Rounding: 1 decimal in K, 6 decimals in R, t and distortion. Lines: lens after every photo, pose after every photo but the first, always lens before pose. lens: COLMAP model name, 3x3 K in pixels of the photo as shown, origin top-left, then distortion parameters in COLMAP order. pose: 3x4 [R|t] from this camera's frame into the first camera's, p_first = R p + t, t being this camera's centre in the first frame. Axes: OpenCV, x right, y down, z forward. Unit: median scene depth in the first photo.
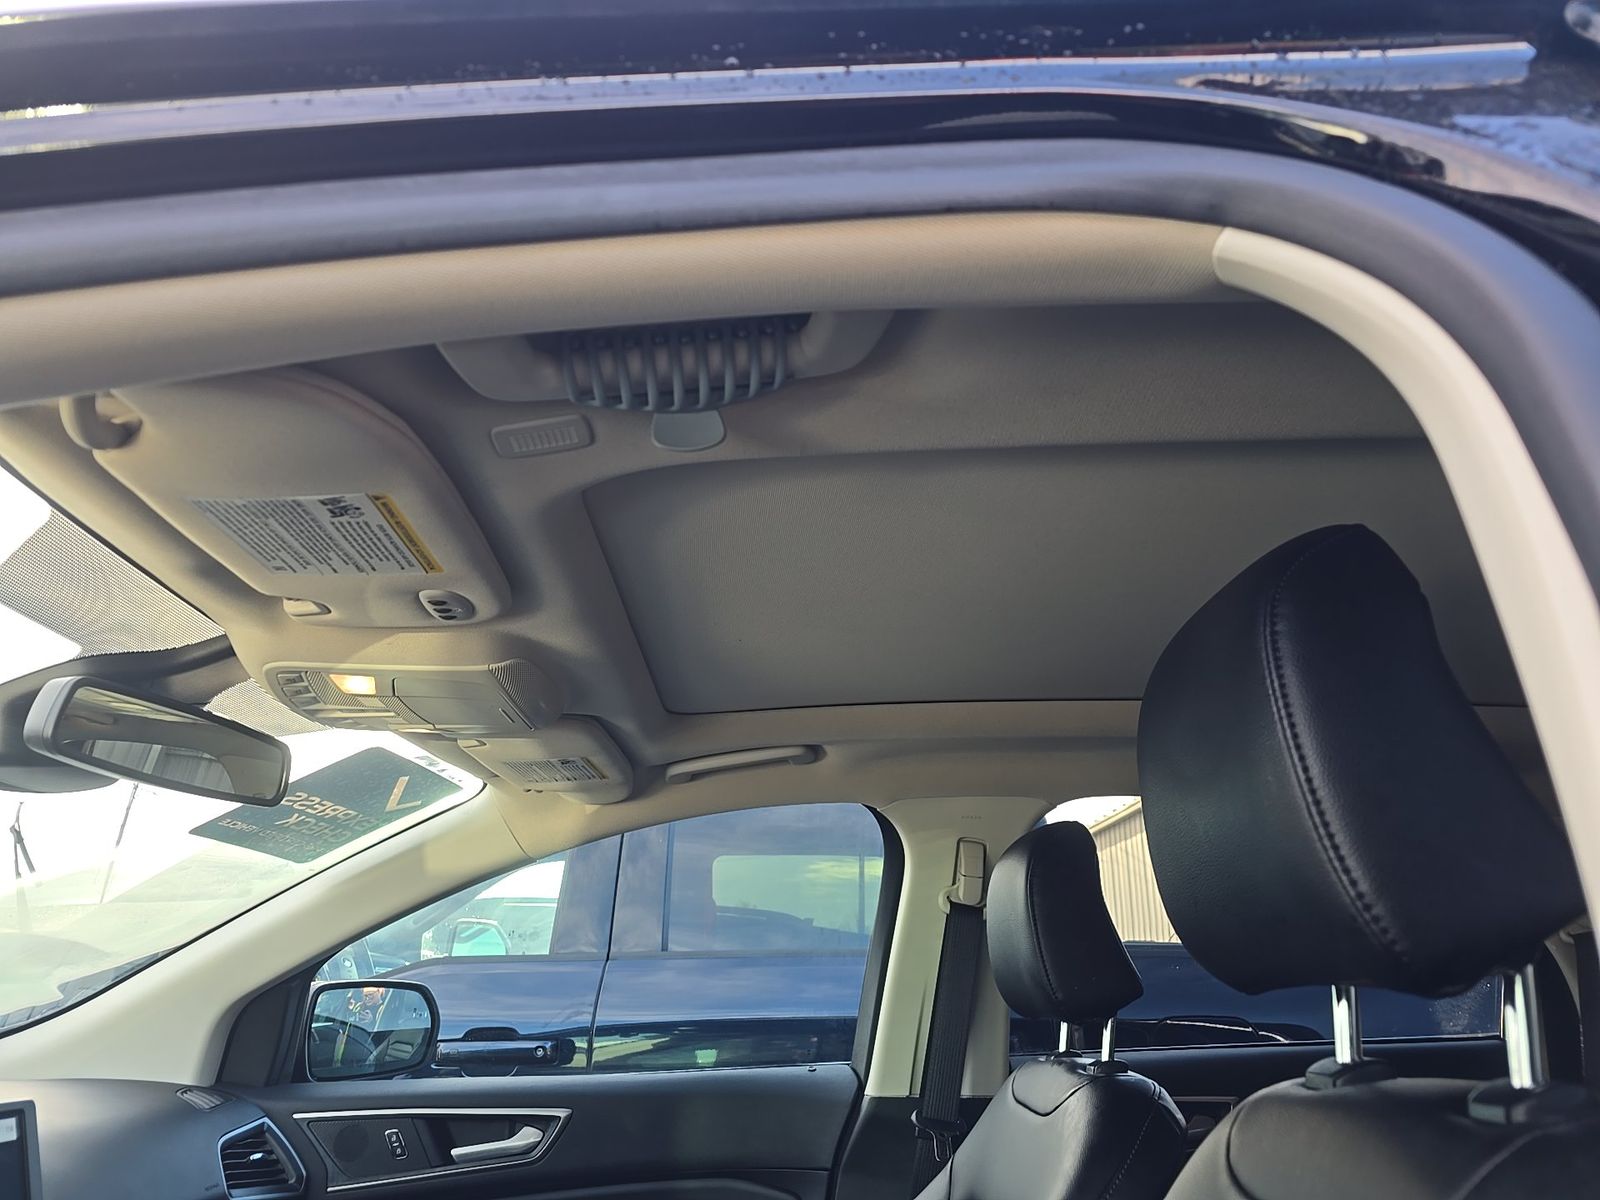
lens RADIAL K [[1062.4, 0, 793.7], [0, 1062.4, 580.2], [0, 0, 1]] dist [0.062071, -0.055745]
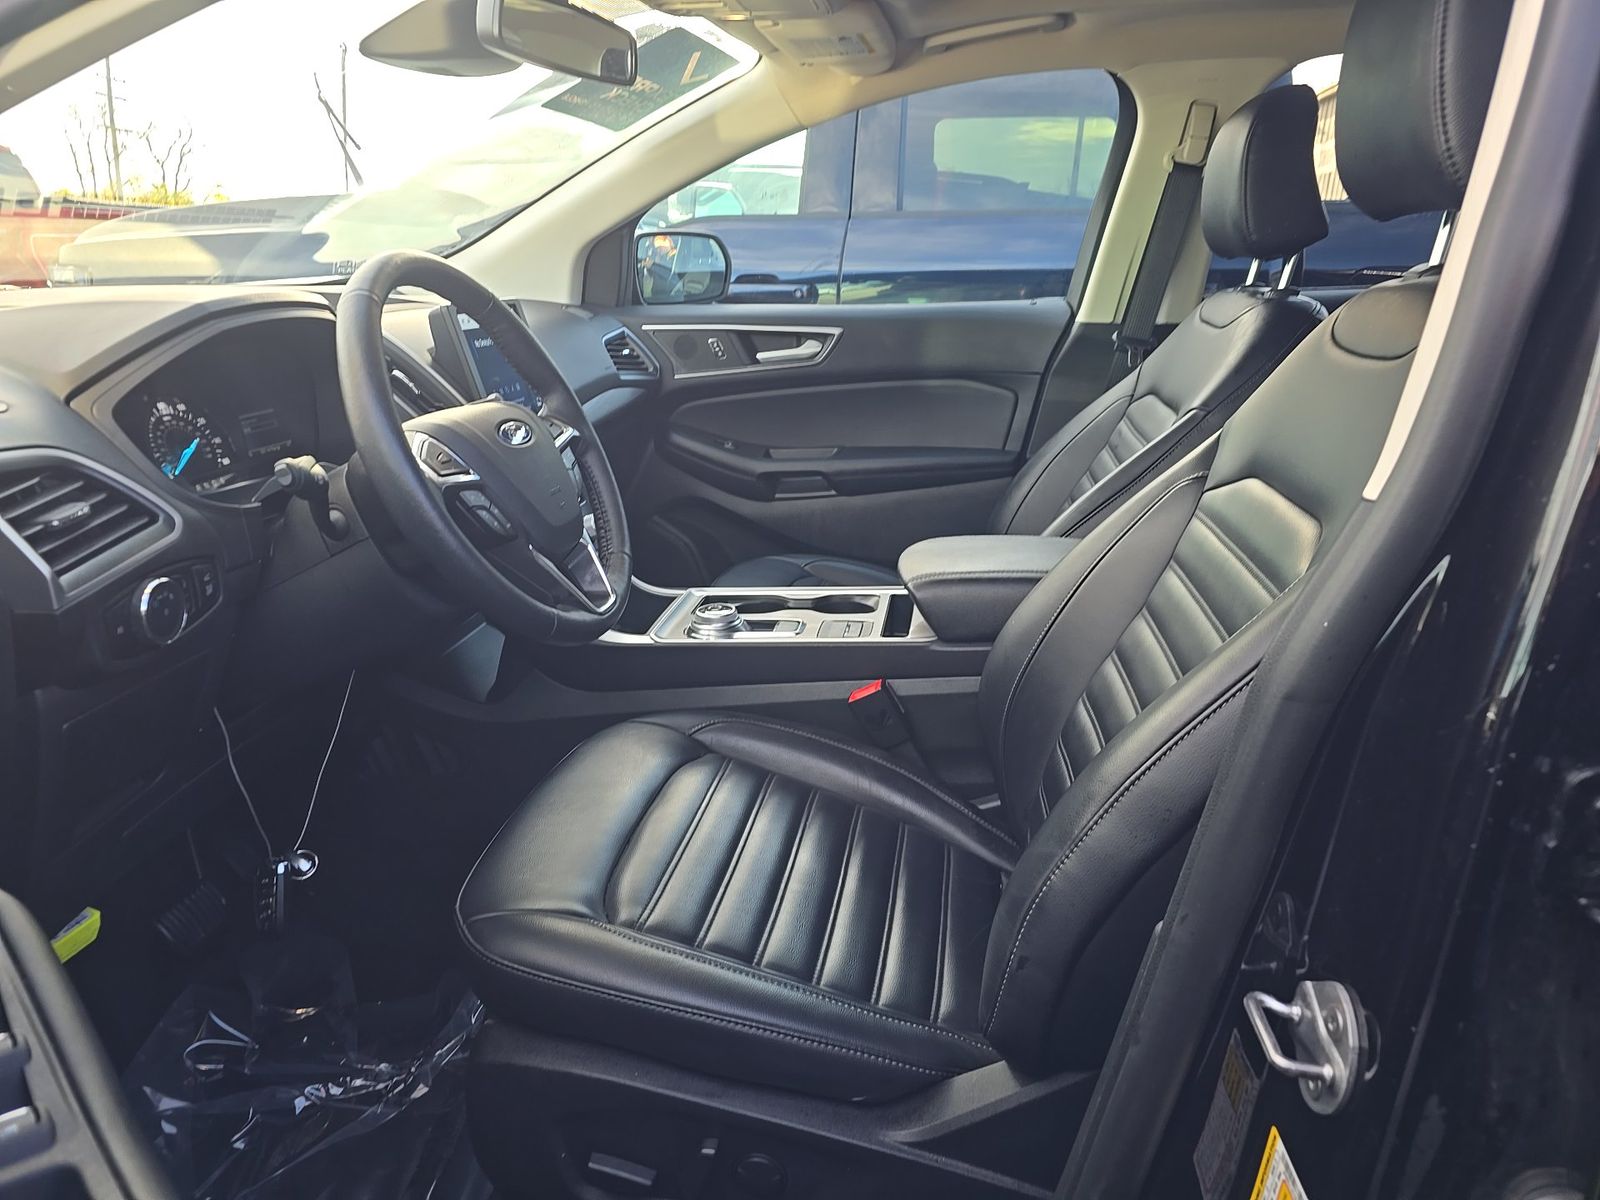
lens RADIAL K [[1062.4, 0, 793.7], [0, 1062.4, 580.2], [0, 0, 1]] dist [0.062071, -0.055745]
pose [[0.984018, 0.058774, -0.168089, -0.029610], [0.056641, 0.791621, 0.608382, -0.059338], [0.168820, -0.608180, 0.775640, -0.204583]]
